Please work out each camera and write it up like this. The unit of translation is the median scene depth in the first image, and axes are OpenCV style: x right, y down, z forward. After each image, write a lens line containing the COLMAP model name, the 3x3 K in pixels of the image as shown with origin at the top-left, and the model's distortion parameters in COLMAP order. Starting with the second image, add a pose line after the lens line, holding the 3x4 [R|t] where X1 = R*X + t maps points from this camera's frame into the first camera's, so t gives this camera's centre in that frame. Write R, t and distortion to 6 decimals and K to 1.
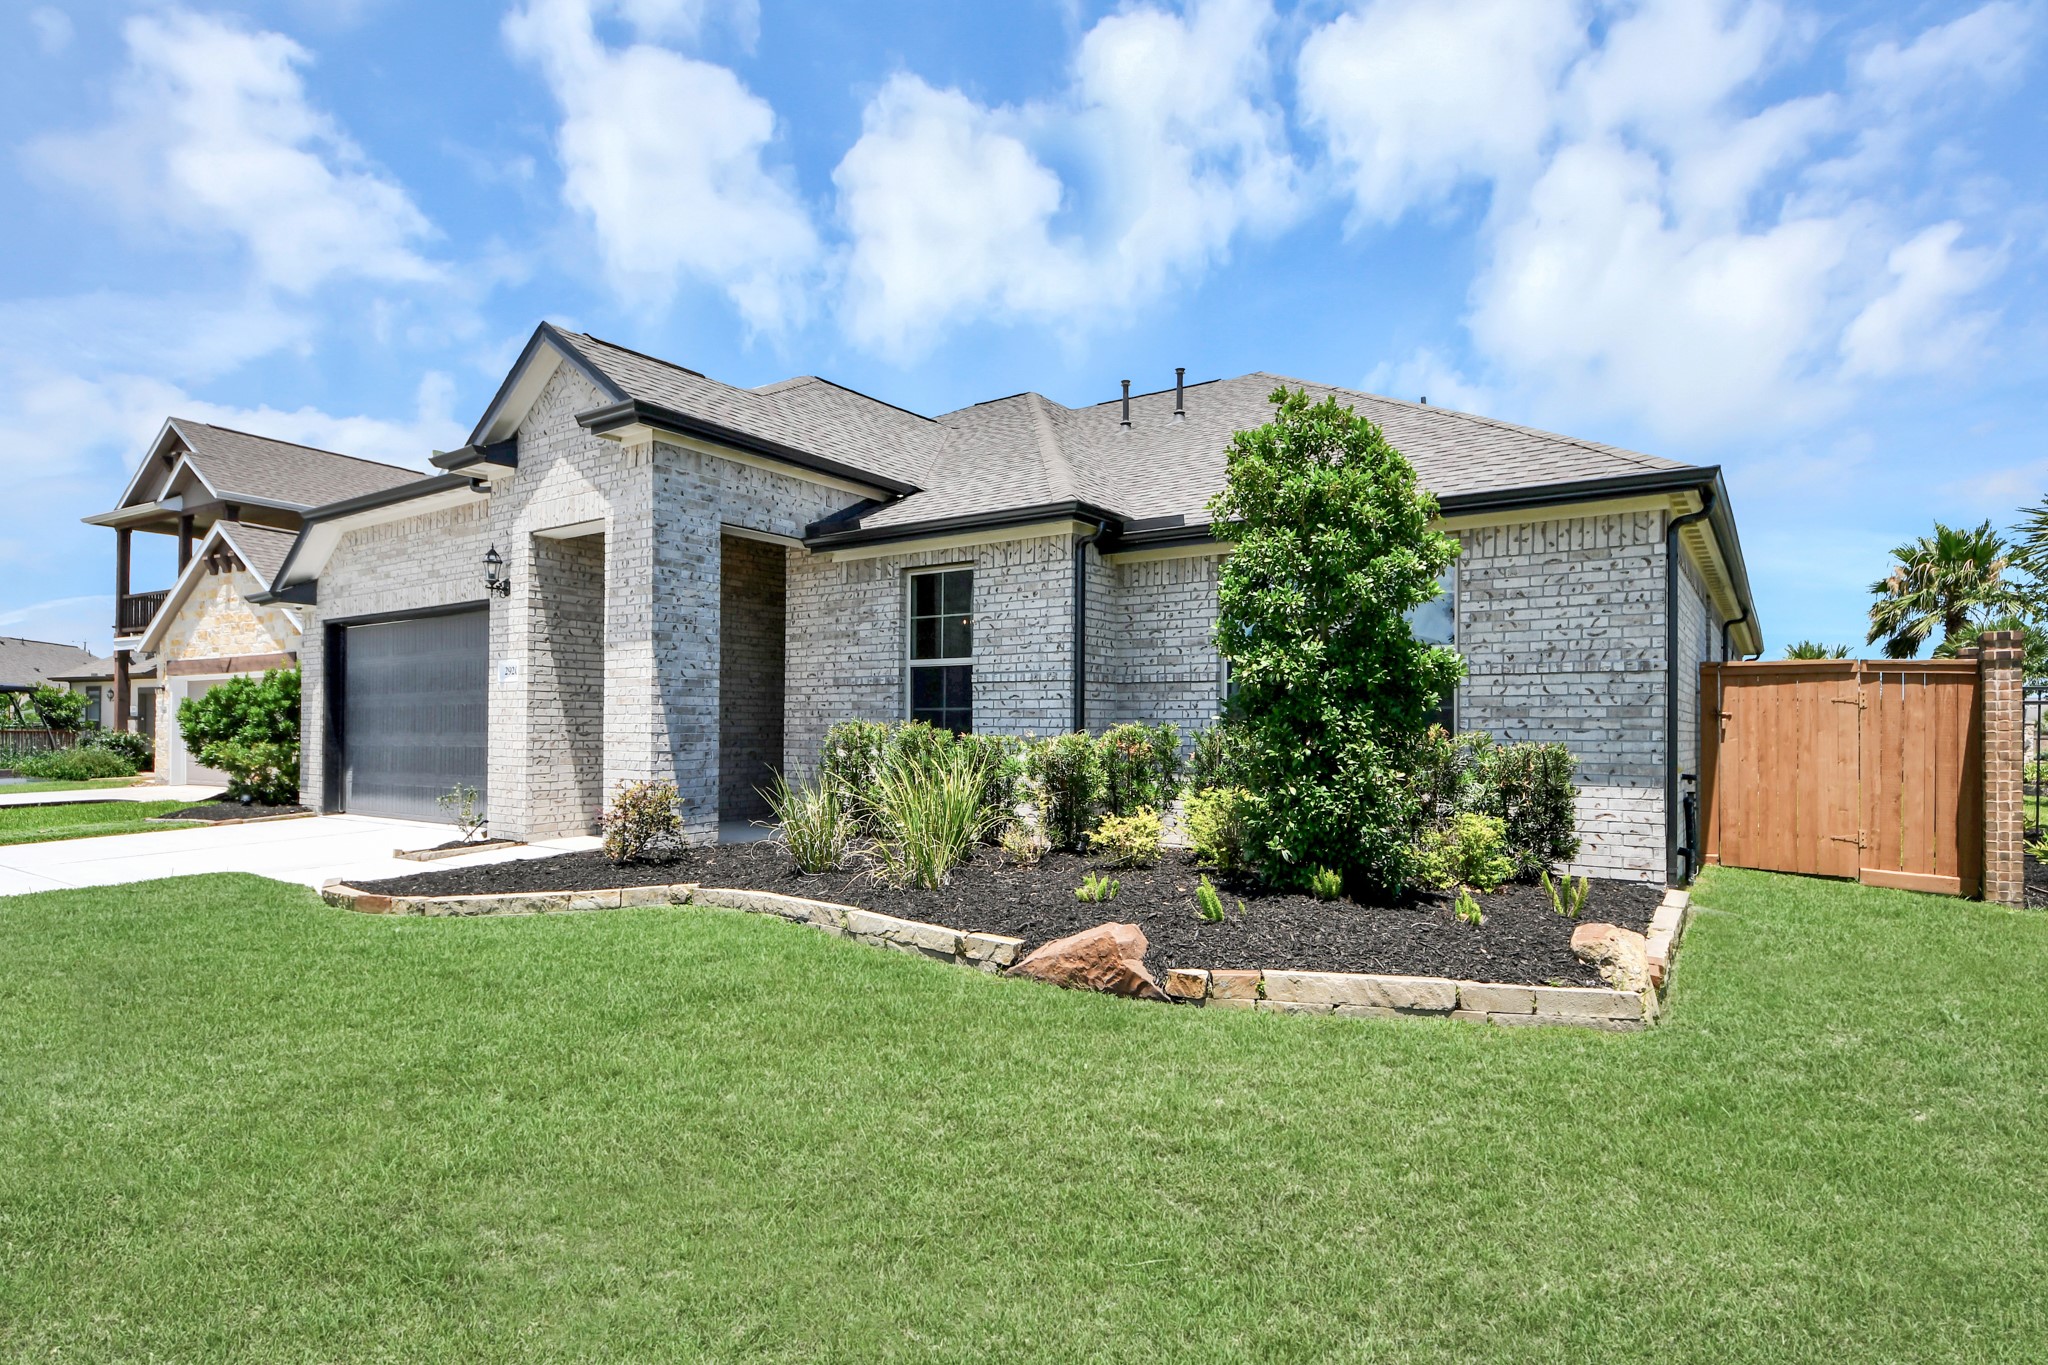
lens RADIAL K [[1012.5, 0, 1028.5], [0, 1012.5, 732.4], [0, 0, 1]] dist [-0.001081, -0.000359]
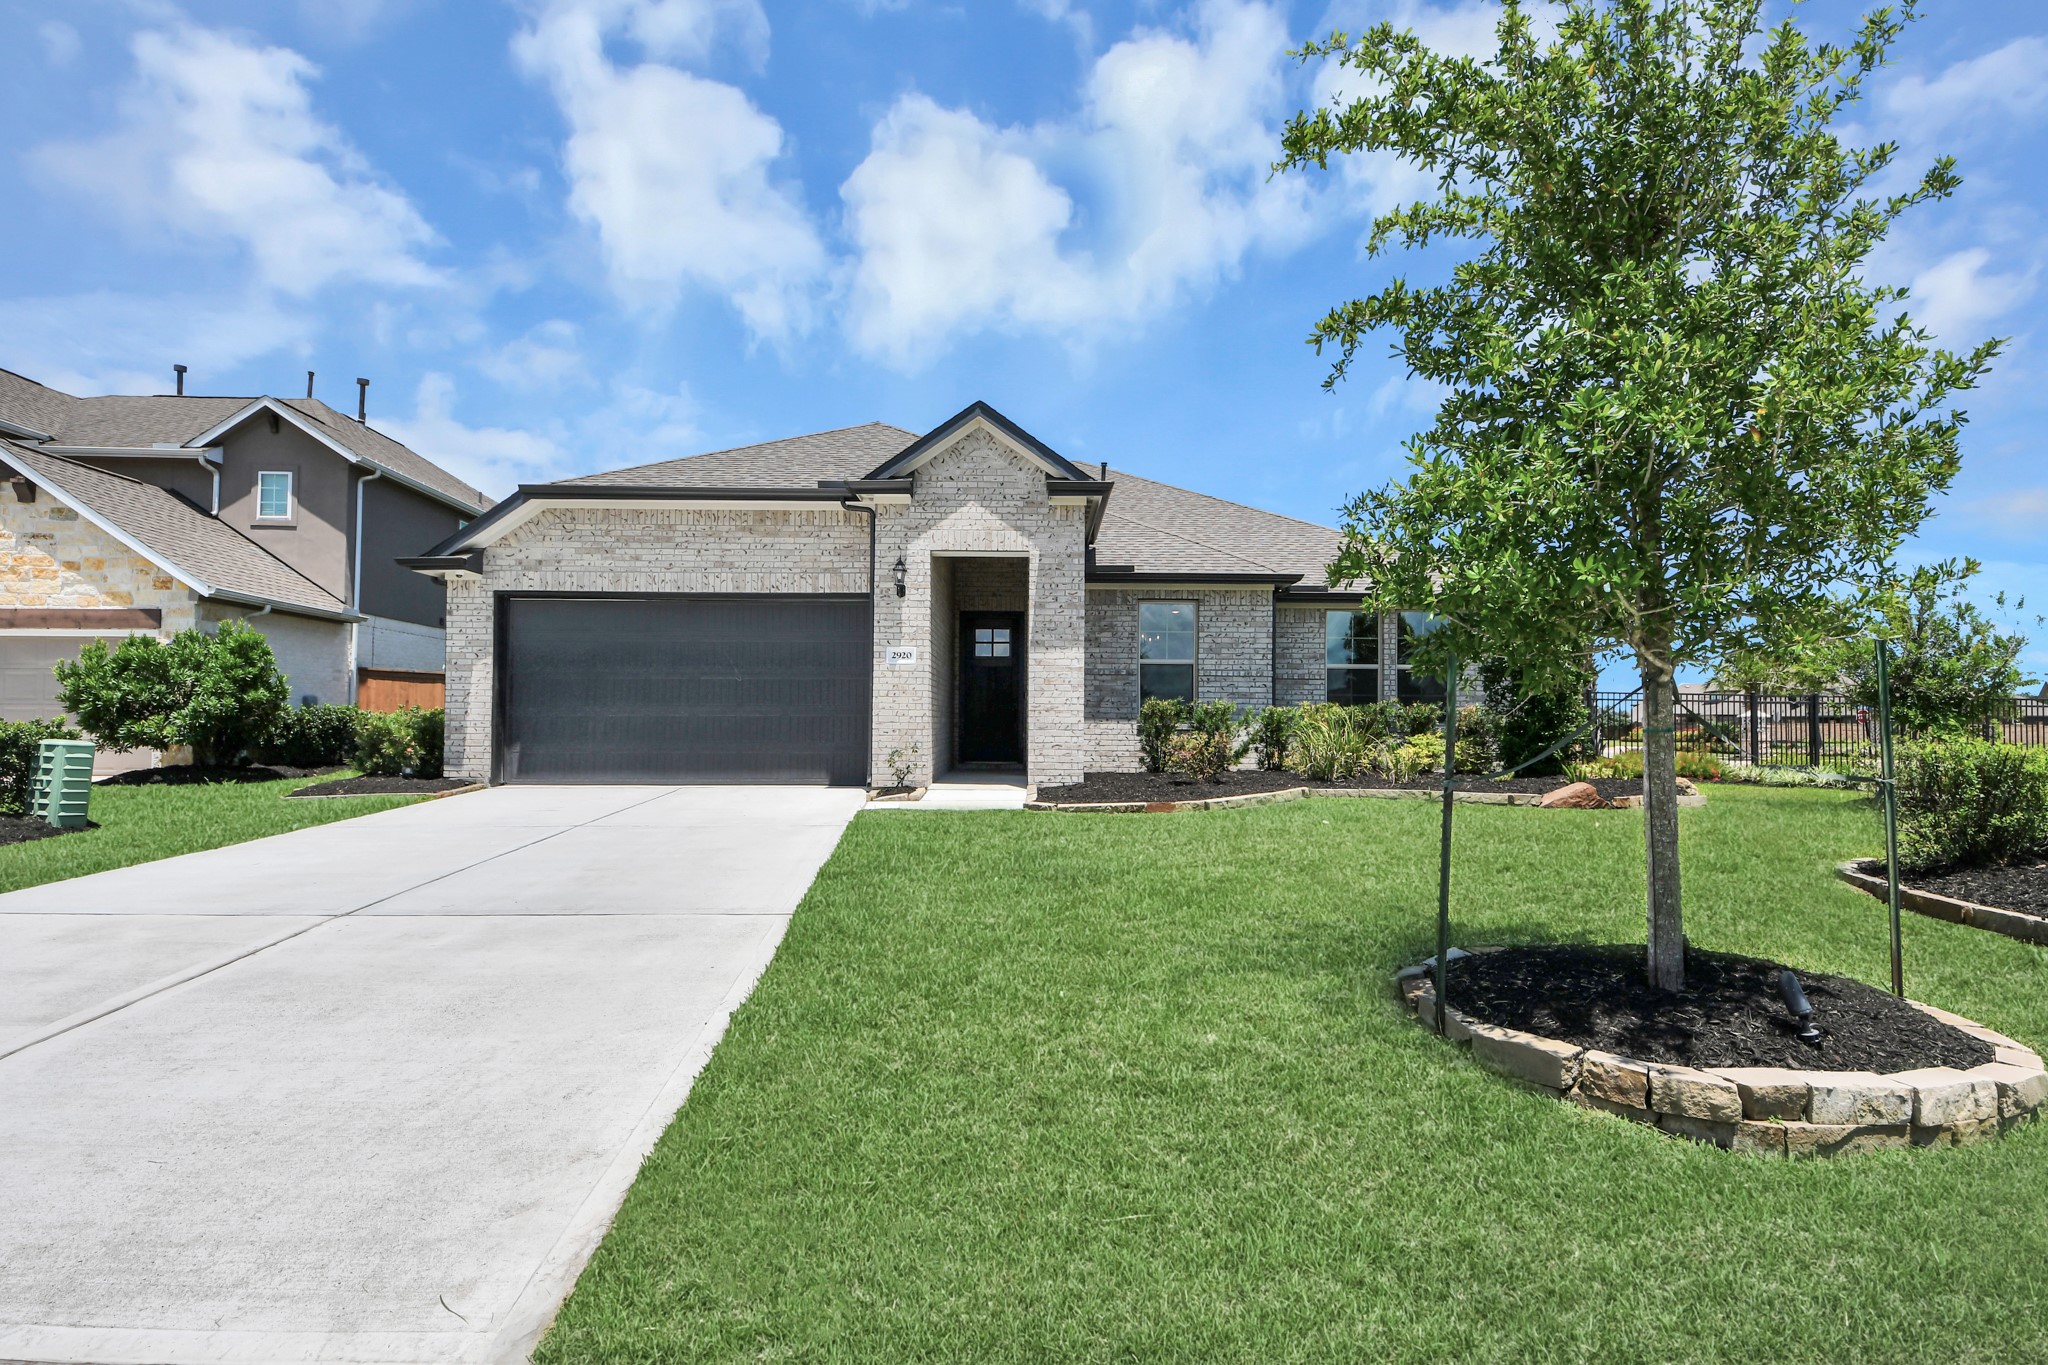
lens RADIAL K [[933.2, 0, 993.4], [0, 933.2, 688.8], [0, 0, 1]] dist [0.001212, -0.007445]
pose [[0.832909, 0.019672, 0.553060, -1.160407], [-0.002151, 0.999475, -0.032313, 0.019978], [-0.553406, 0.025724, 0.832515, -0.042155]]
